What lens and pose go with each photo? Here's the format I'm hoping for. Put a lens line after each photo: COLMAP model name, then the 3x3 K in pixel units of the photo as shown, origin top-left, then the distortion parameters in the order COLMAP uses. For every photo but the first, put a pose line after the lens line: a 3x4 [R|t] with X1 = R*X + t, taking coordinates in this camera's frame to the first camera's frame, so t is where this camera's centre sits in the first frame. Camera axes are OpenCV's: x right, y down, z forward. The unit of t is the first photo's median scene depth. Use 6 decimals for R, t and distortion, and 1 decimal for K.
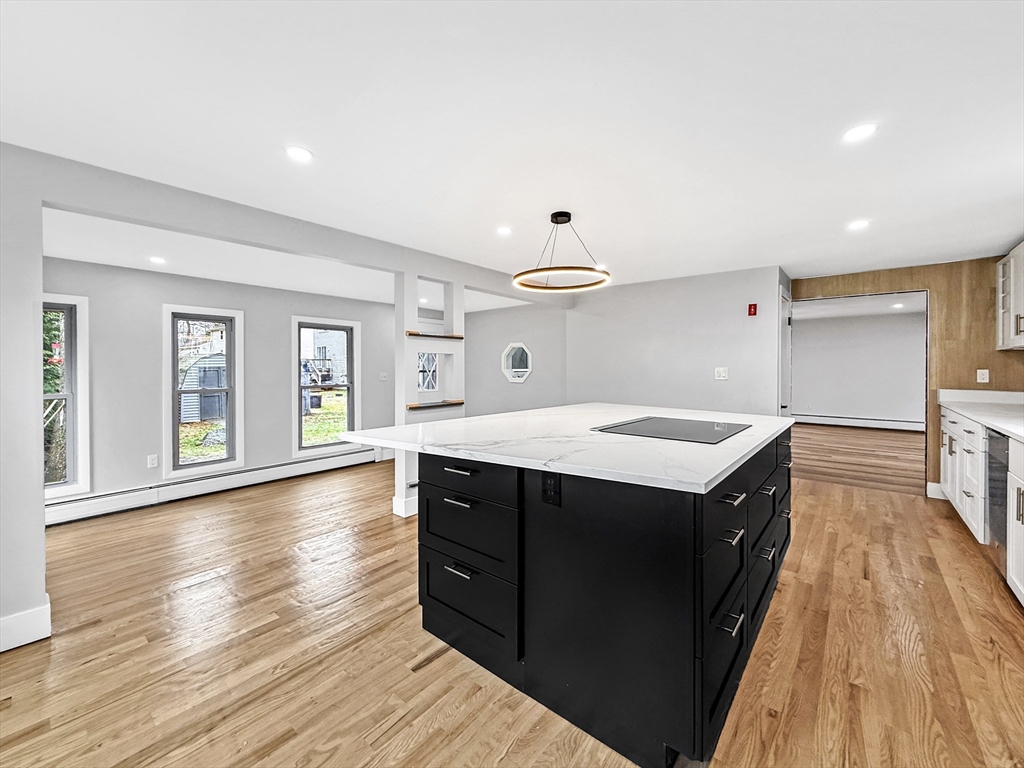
lens RADIAL K [[411.9, 0, 512.2], [0, 411.9, 373.3], [0, 0, 1]] dist [0.000538, 0.000011]
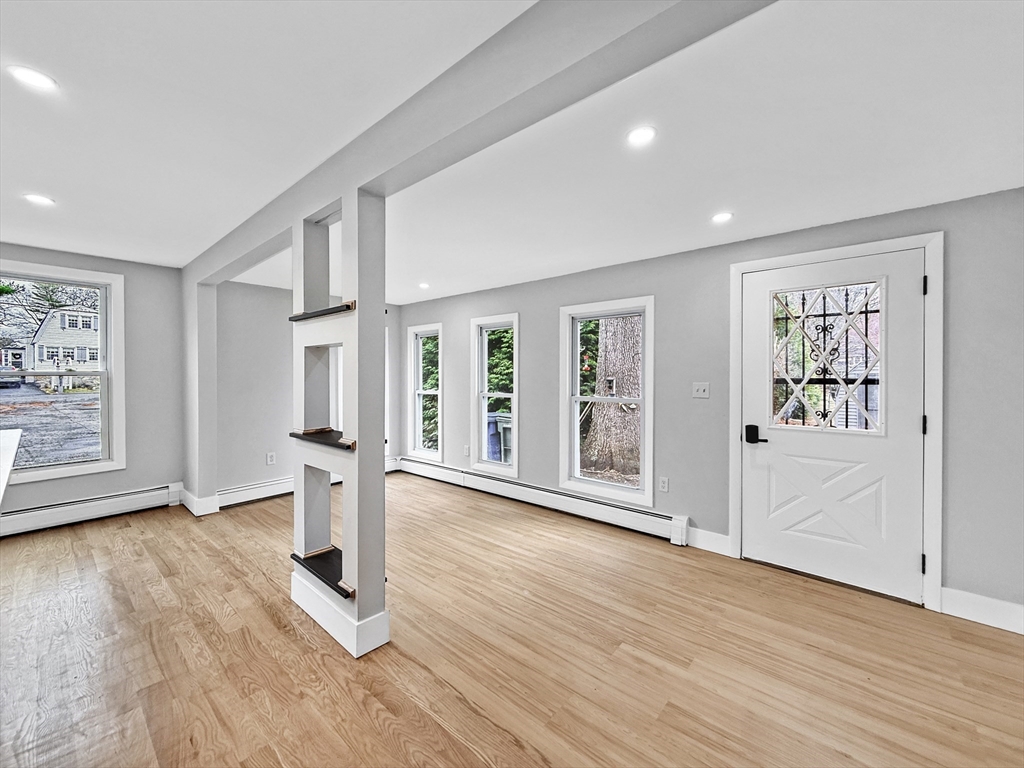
lens RADIAL K [[411.9, 0, 512.7], [0, 411.9, 378.9], [0, 0, 1]] dist [0.000538, 0.000011]
pose [[-0.019043, 0.008726, -0.999781, 0.241961], [-0.015979, 0.999832, 0.009030, -0.007278], [0.999691, 0.016147, -0.018901, 0.845873]]
